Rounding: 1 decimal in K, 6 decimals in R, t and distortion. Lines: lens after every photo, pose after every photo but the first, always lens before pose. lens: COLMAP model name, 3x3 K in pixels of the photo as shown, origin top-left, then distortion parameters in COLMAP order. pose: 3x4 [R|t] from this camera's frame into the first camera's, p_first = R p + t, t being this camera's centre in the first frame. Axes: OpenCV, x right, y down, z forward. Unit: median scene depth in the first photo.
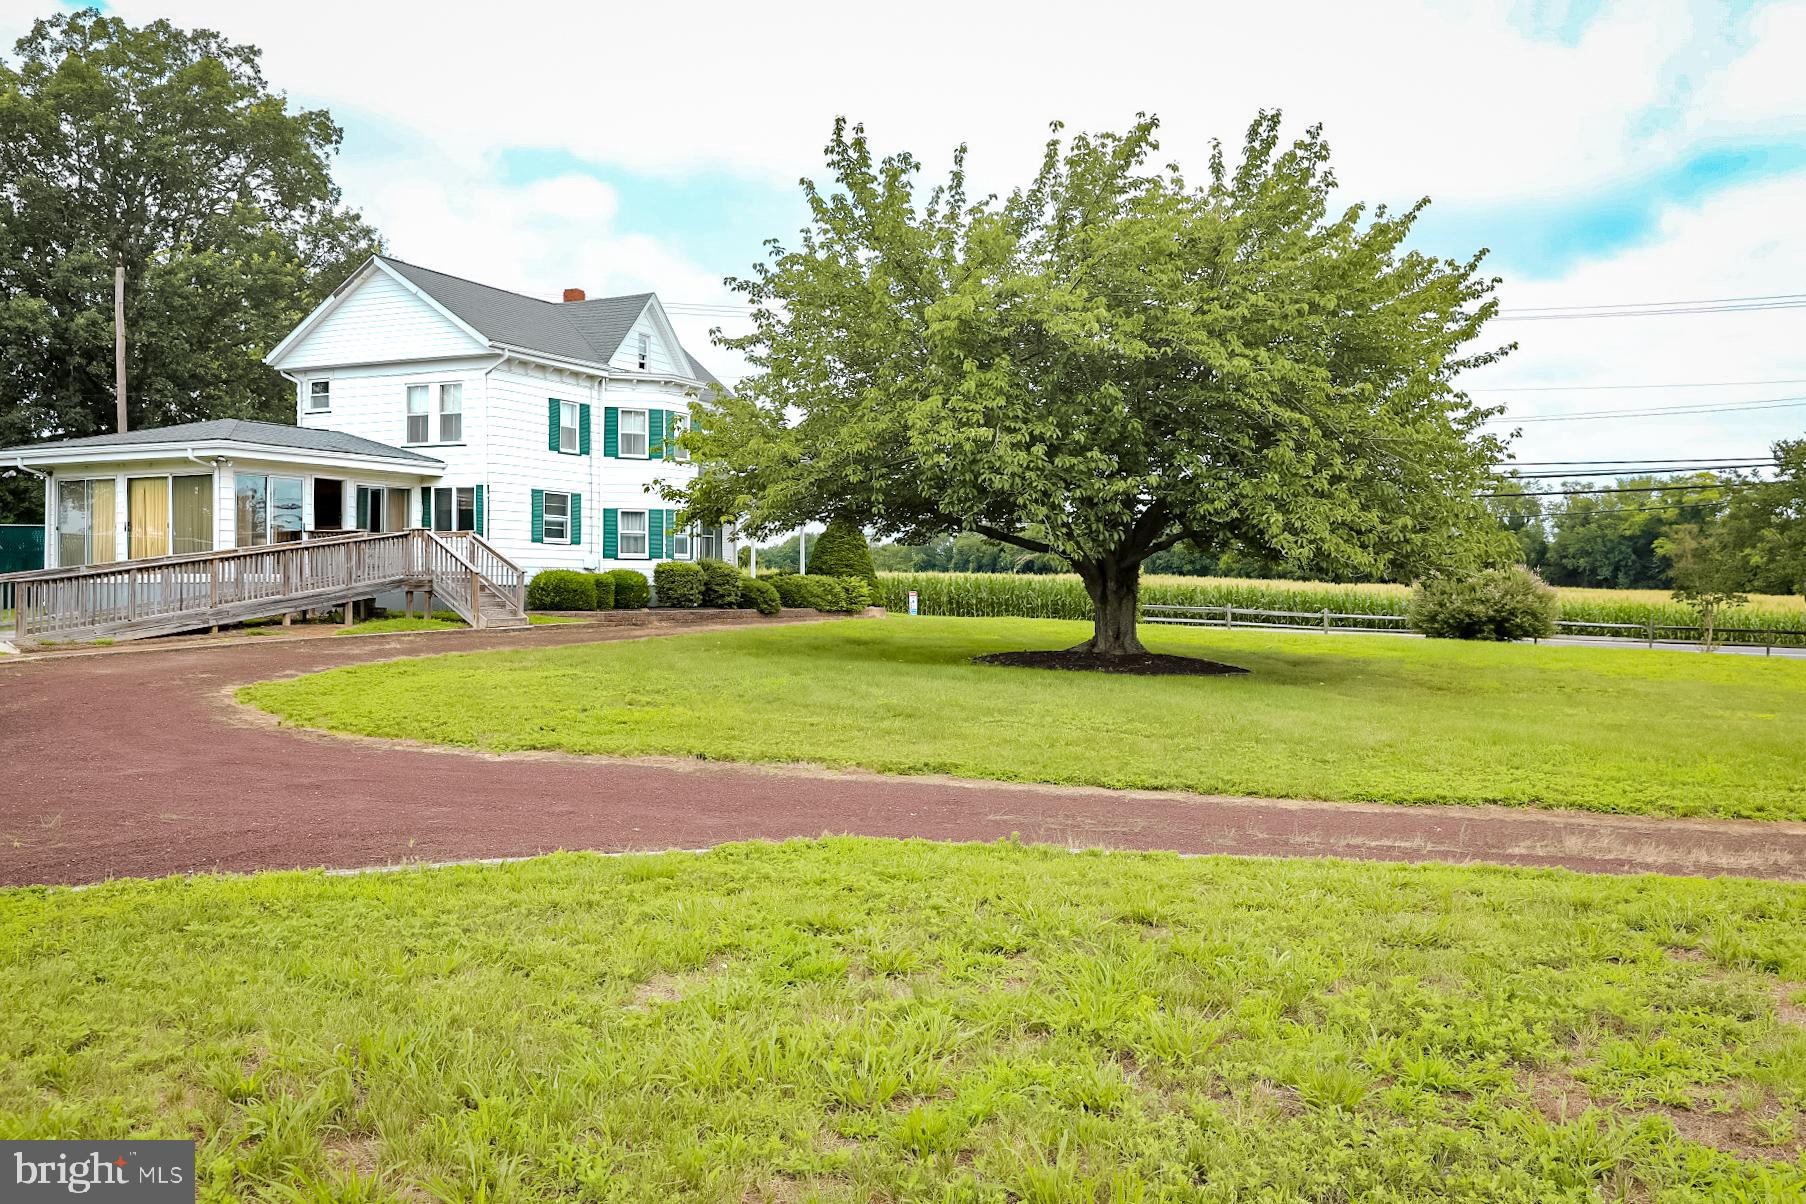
lens RADIAL K [[1565.2, 0, 903.0], [0, 1565.2, 602.0], [0, 0, 1]] dist [0.003273, 0.018843]
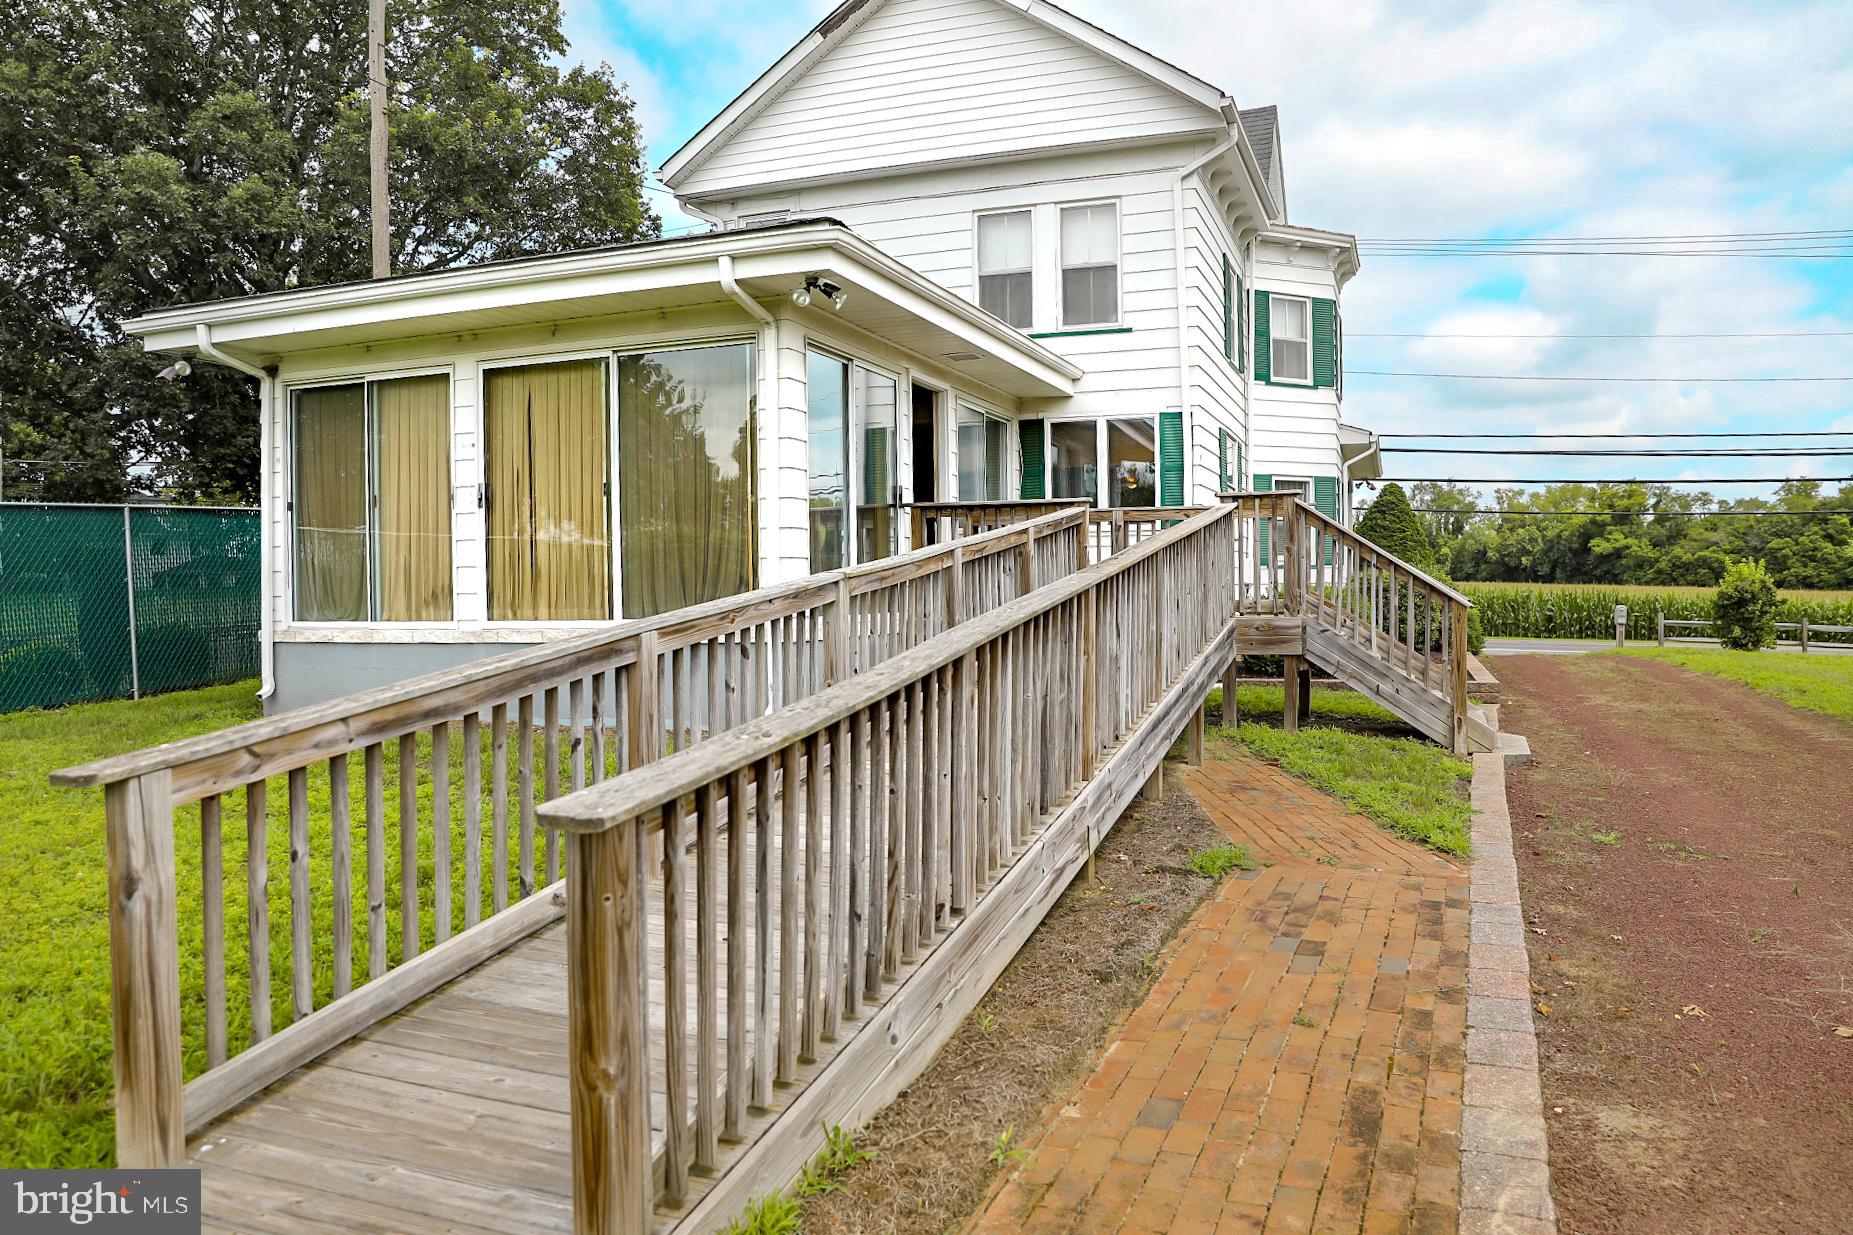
lens RADIAL K [[1310.5, 0, 926.5], [0, 1310.5, 617.5], [0, 0, 1]] dist [-0.103628, 0.067479]
pose [[0.997504, -0.013501, 0.069310, -0.361870], [0.012470, 0.999805, 0.015289, -0.019710], [-0.069503, -0.014387, 0.997478, 0.598855]]
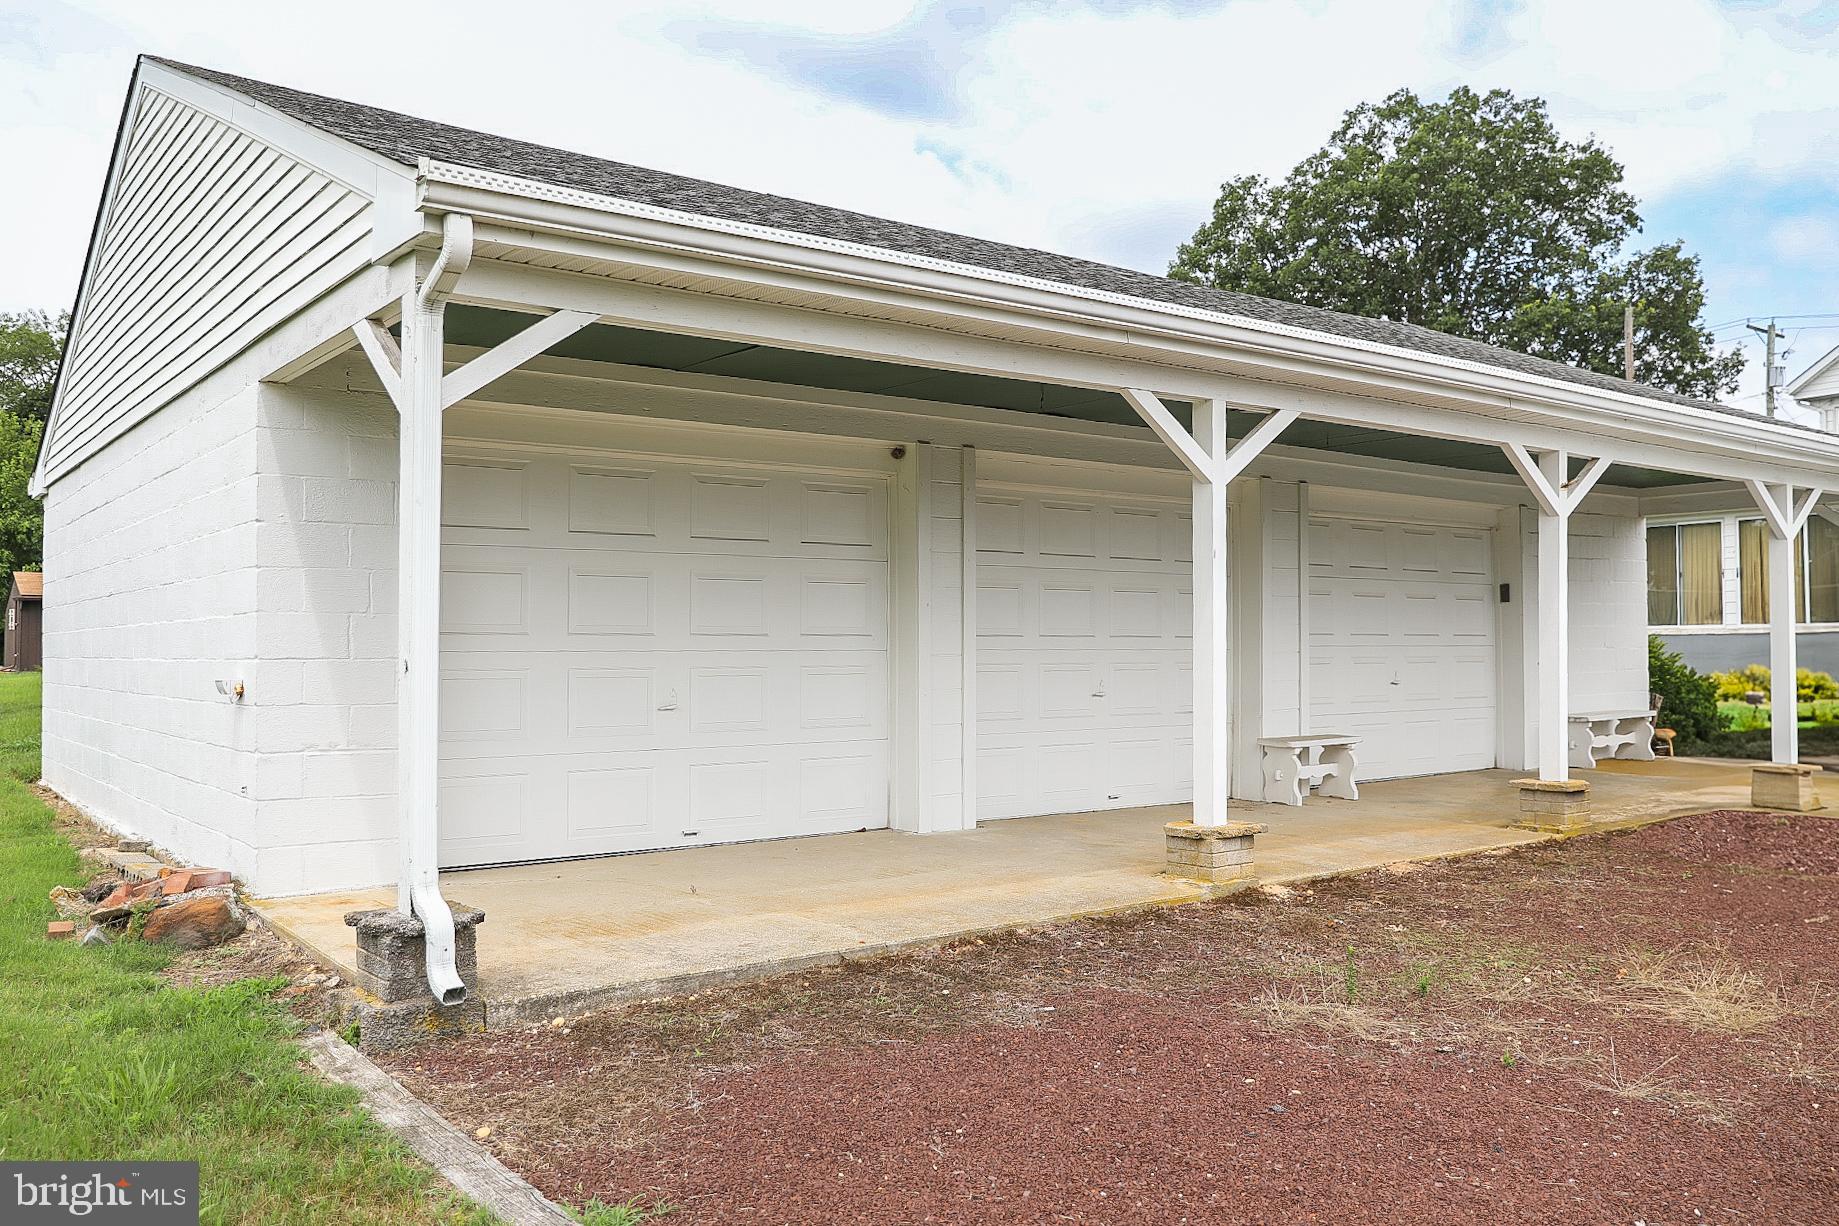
lens RADIAL K [[1472.1, 0, 919.5], [0, 1472.1, 613.0], [0, 0, 1]] dist [-0.001153, 0.003445]
pose [[0.849793, -0.014393, -0.526920, -0.395853], [0.000294, 0.999640, -0.026832, -0.001134], [0.527117, 0.022647, 0.849491, 0.001275]]
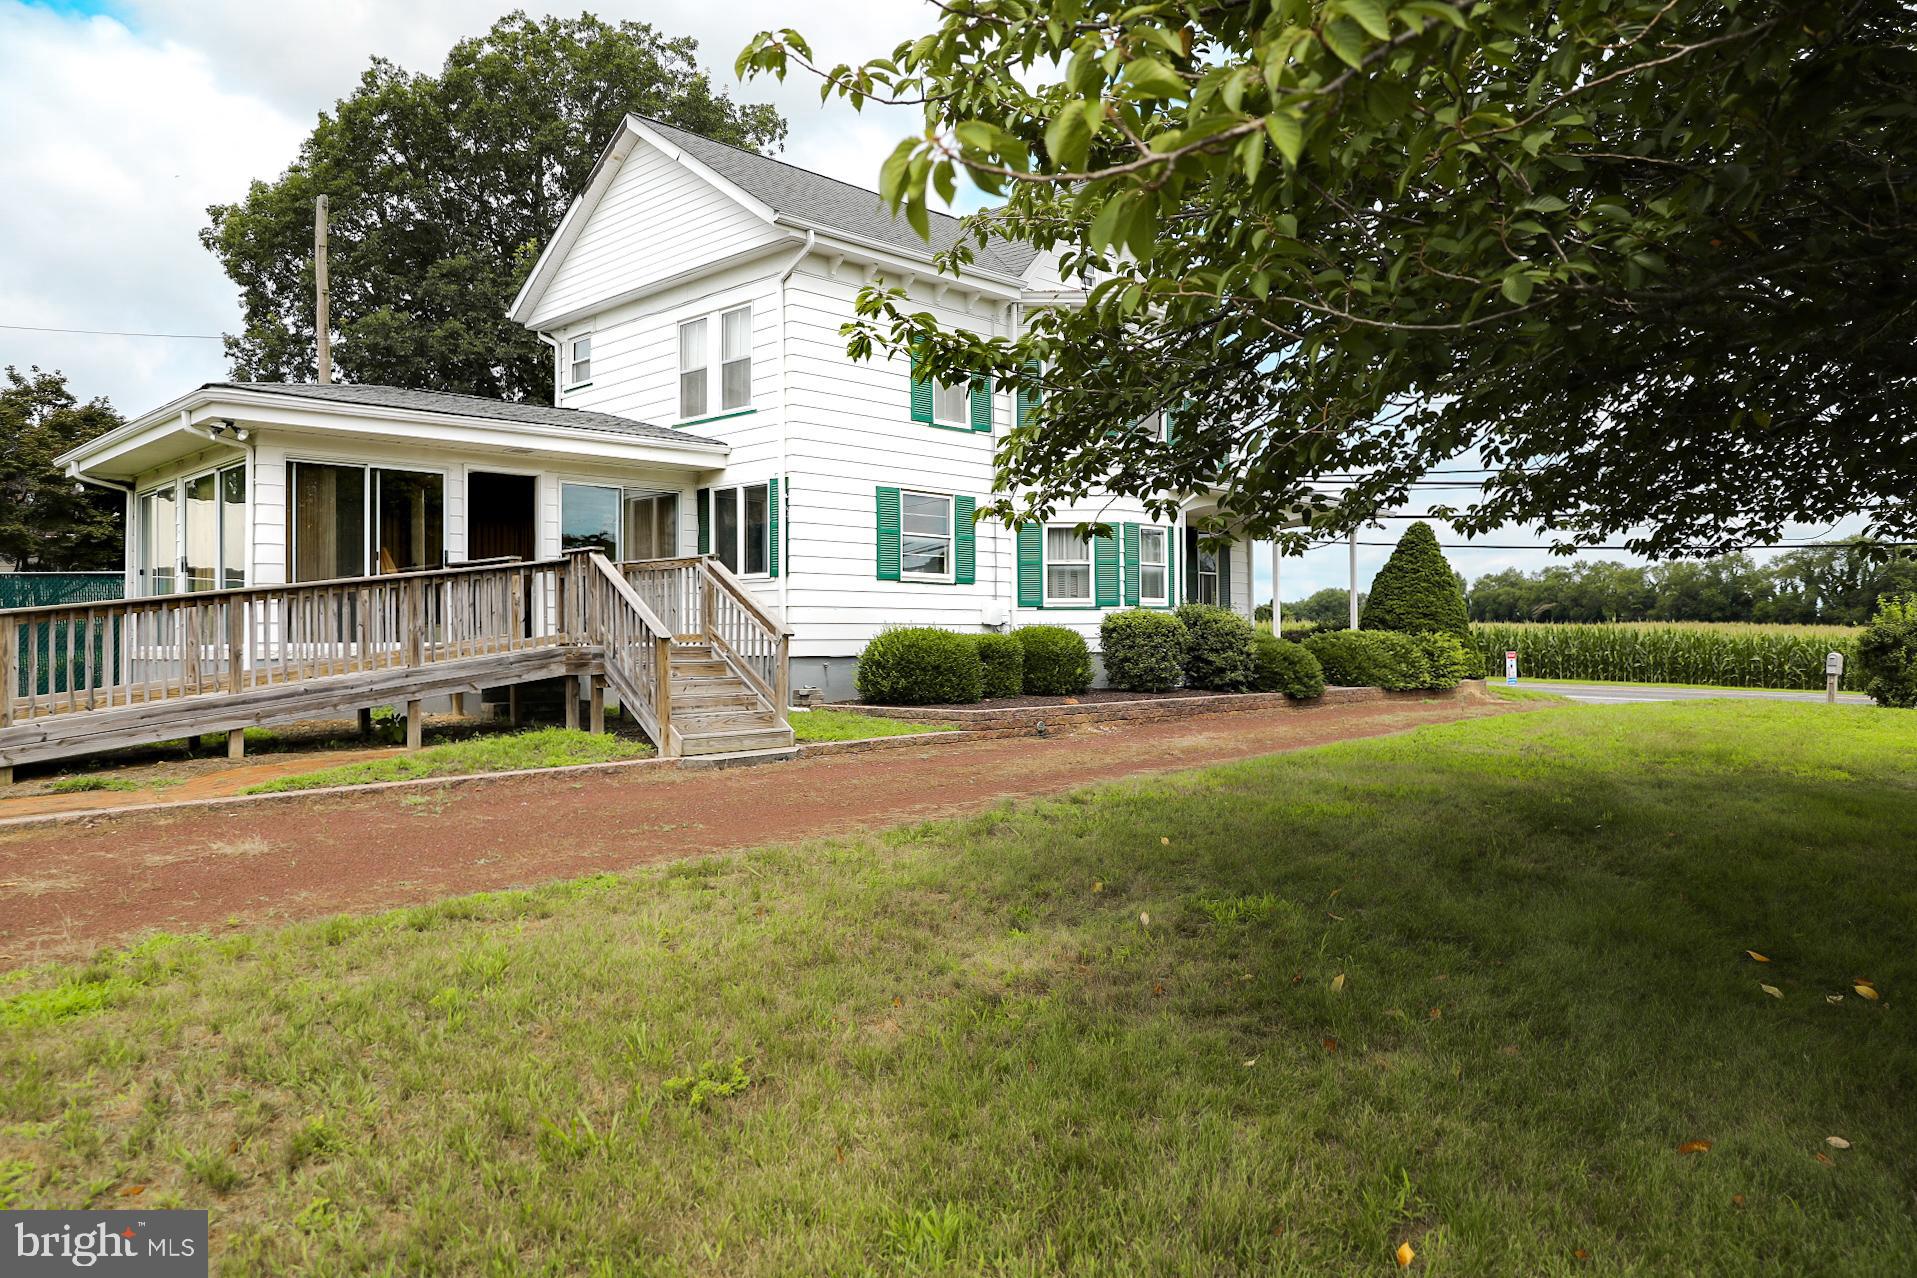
lens RADIAL K [[1317.2, 0, 958.5], [0, 1317.2, 639.0], [0, 0, 1]] dist [-0.115336, 0.094336]
pose [[0.943589, -0.008316, -0.331013, -0.051944], [0.005388, 0.999938, -0.009761, -0.012036], [0.331074, 0.007427, 0.943576, 0.565033]]
